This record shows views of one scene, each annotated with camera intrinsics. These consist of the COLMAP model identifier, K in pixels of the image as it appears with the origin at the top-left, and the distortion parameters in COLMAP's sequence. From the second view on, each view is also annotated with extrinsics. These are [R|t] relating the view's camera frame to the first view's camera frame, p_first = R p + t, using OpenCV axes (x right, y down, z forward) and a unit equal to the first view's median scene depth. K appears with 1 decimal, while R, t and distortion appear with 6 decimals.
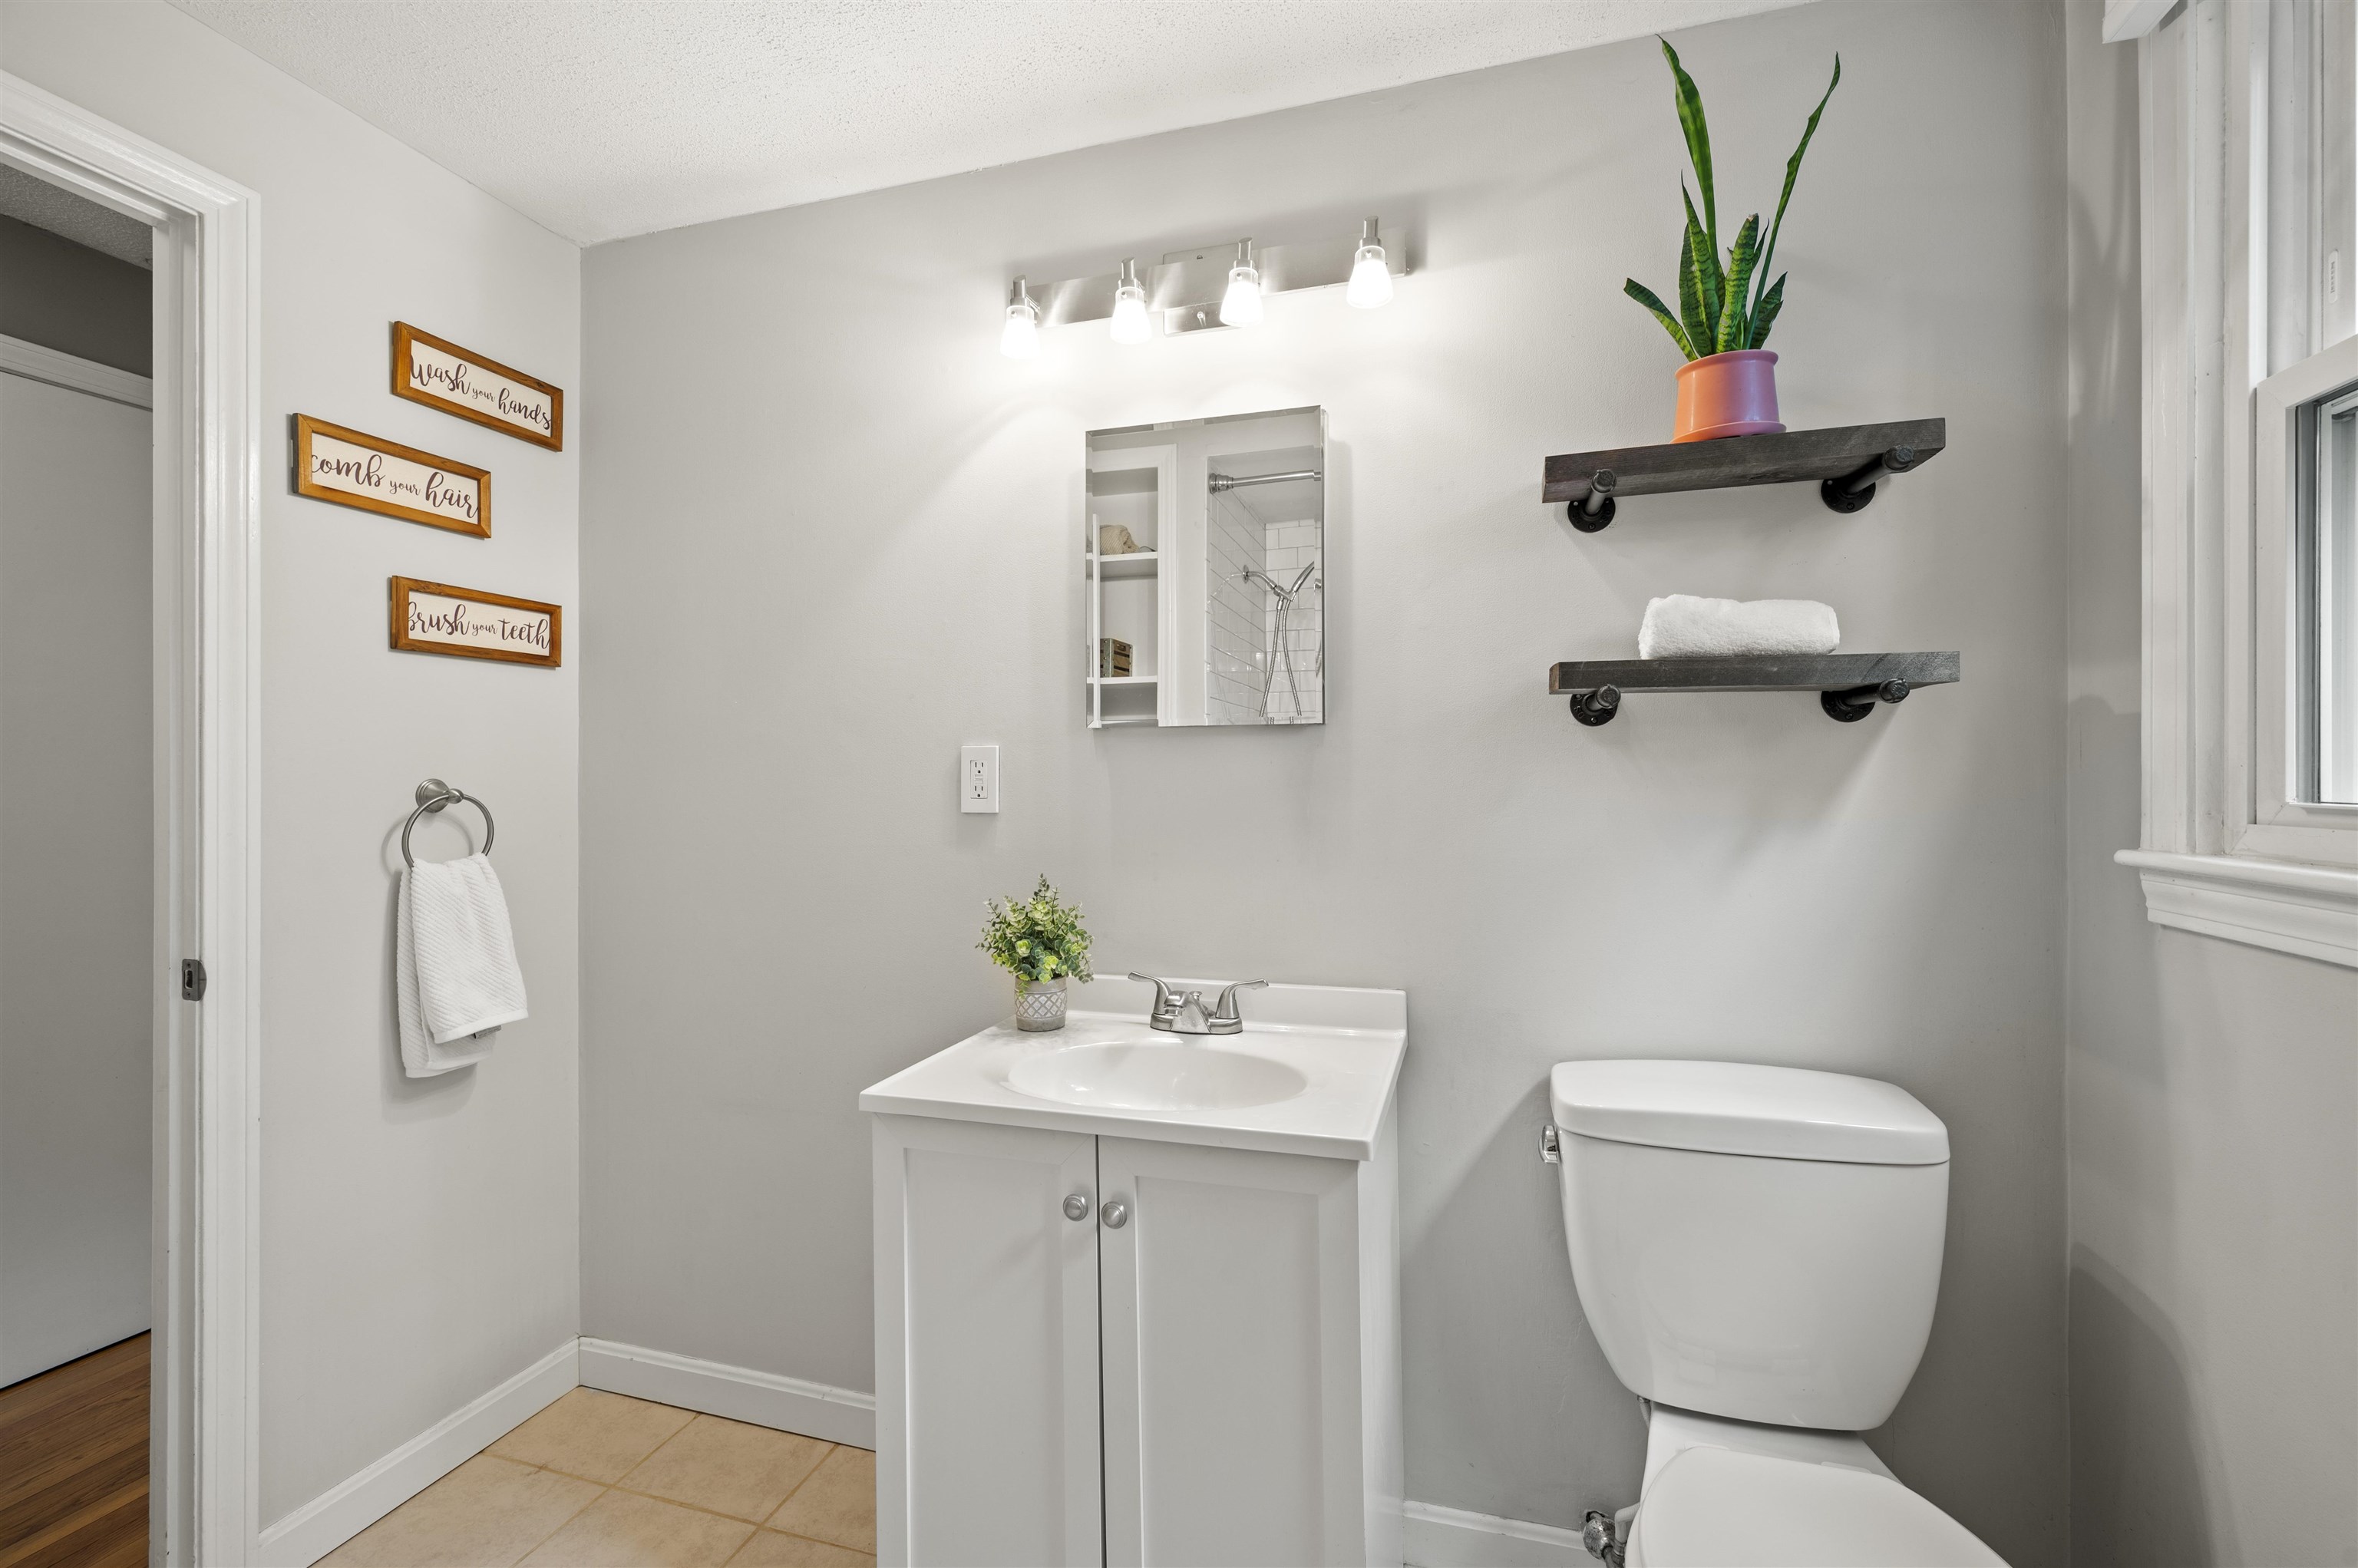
lens RADIAL K [[990.0, 0, 1181.4], [0, 990.0, 780.4], [0, 0, 1]] dist [0.002156, -0.000337]
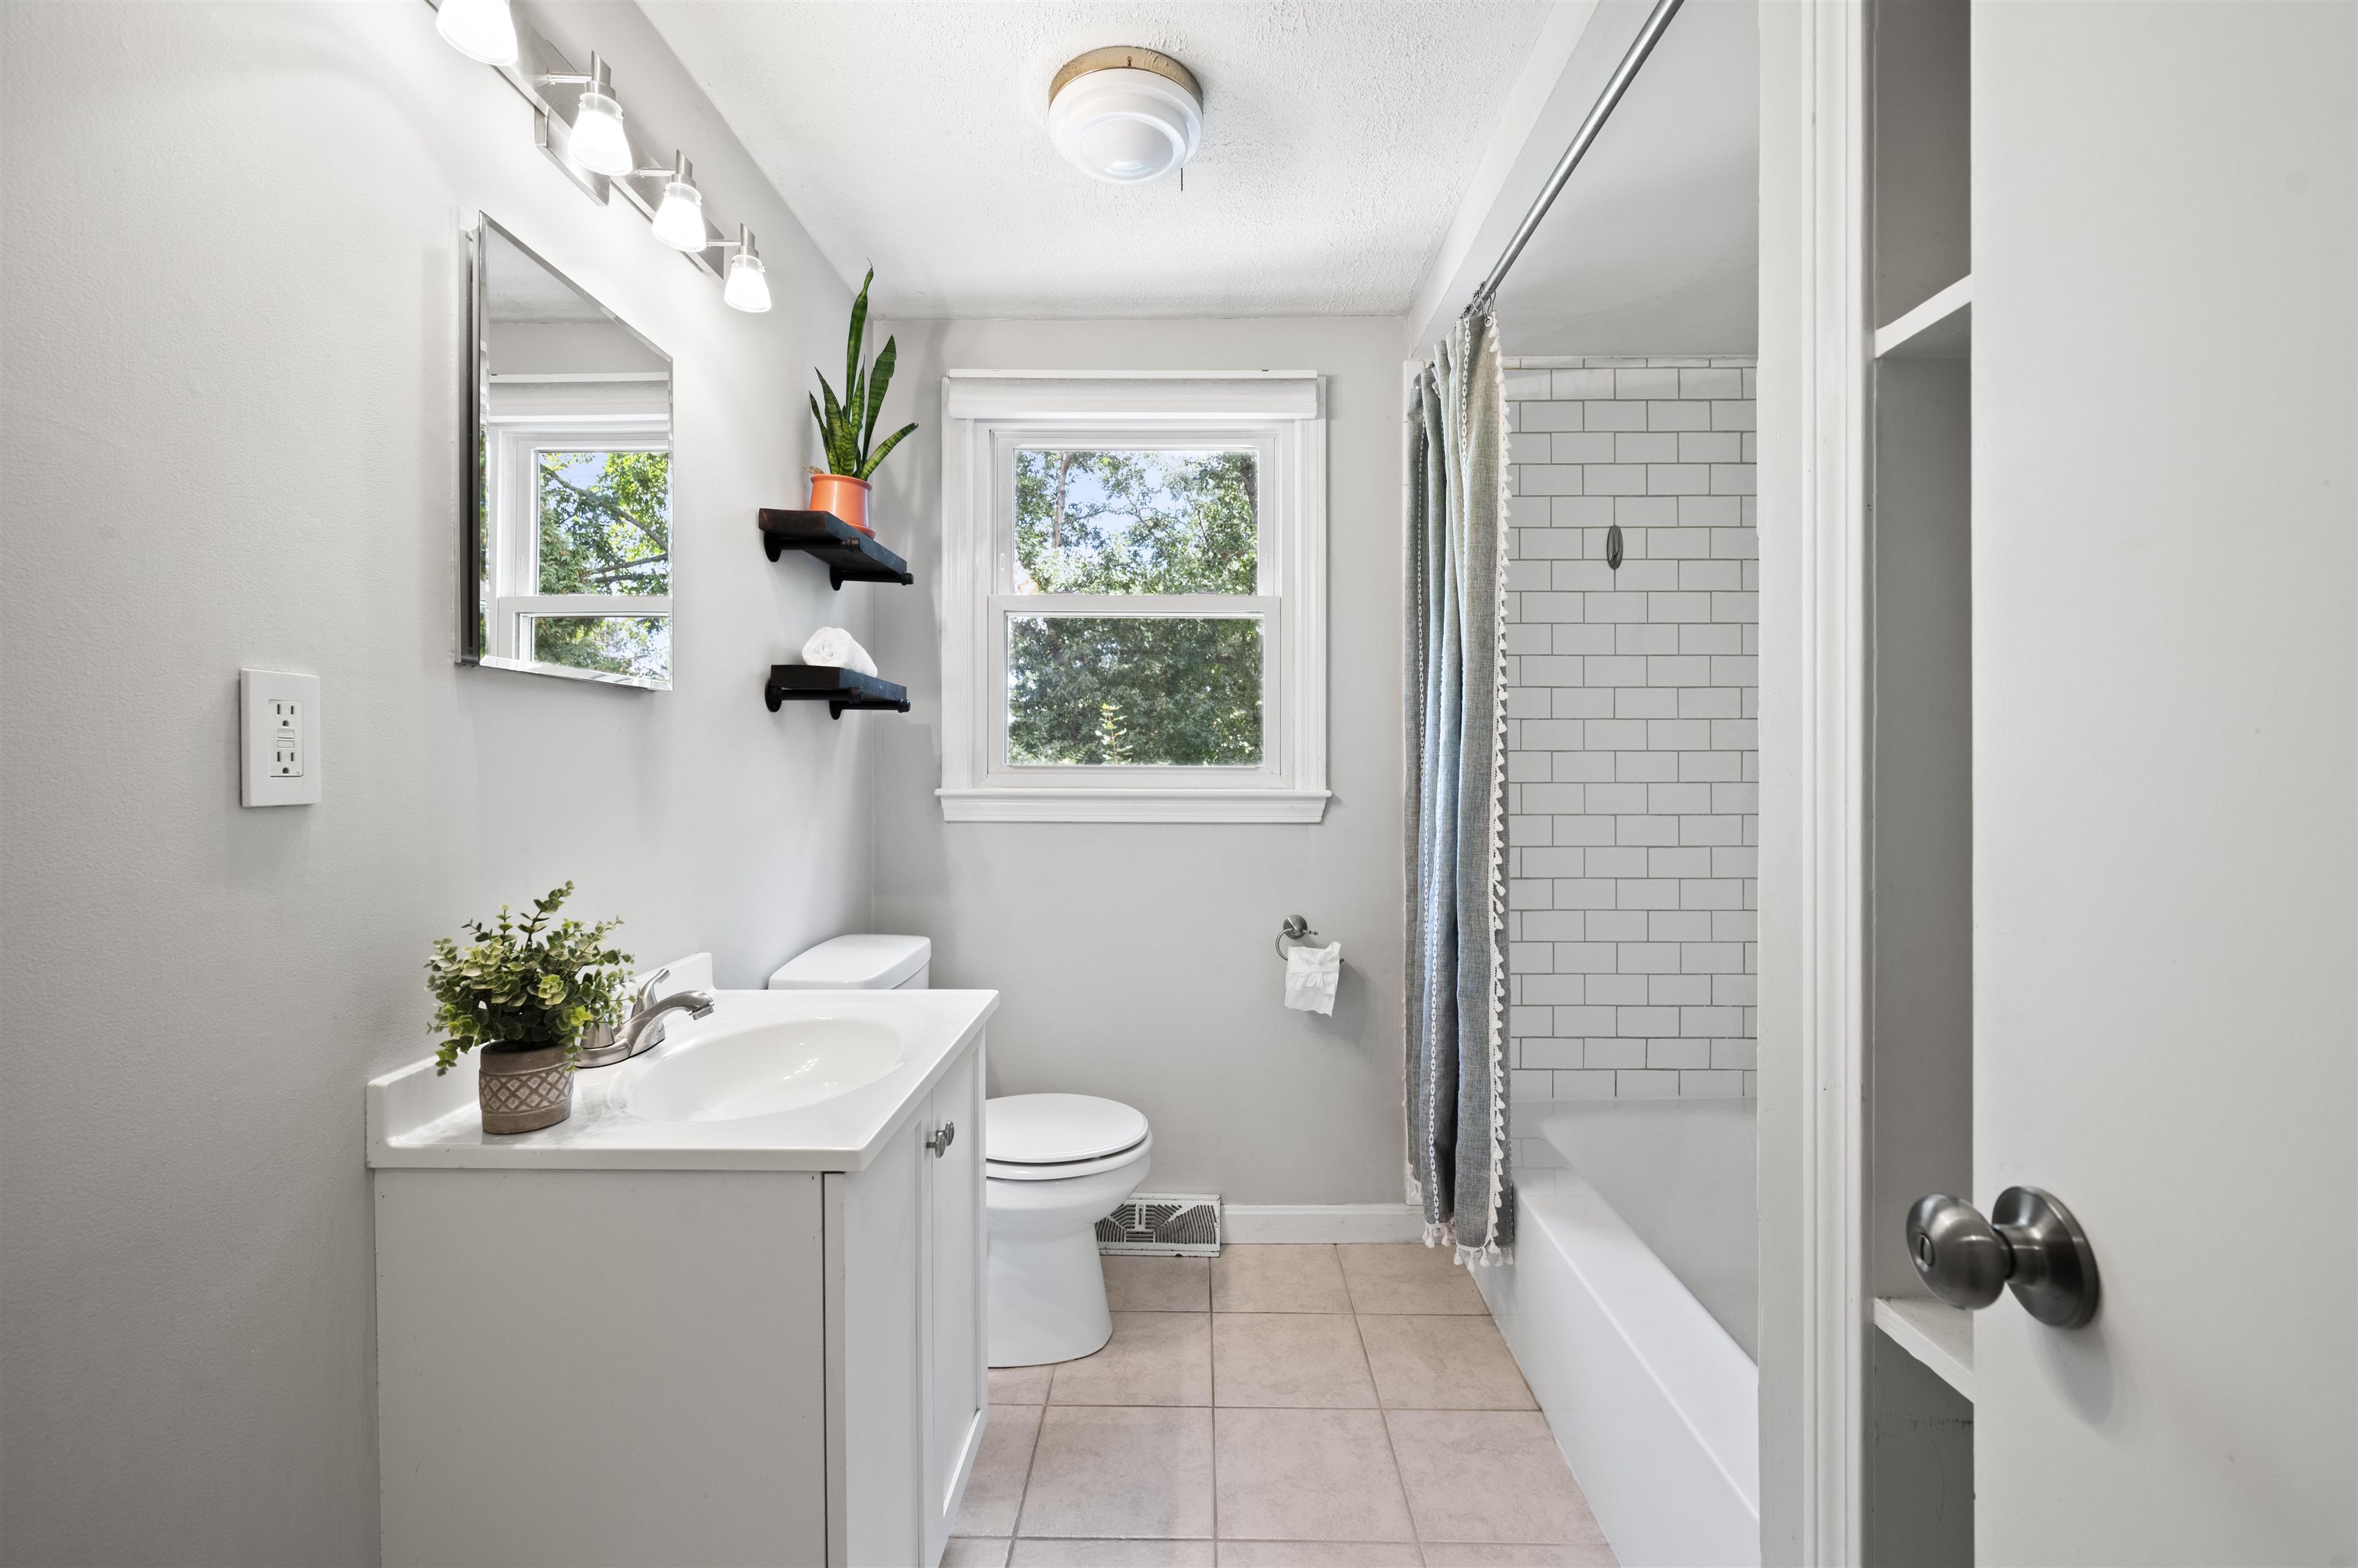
lens RADIAL K [[990.0, 0, 1179.0], [0, 990.0, 788.5], [0, 0, 1]] dist [0.002156, -0.000337]
pose [[-0.279204, -0.023127, 0.959953, -0.909171], [-0.000276, 0.999712, 0.024004, 0.013130], [-0.960232, 0.006437, -0.279129, 0.778245]]
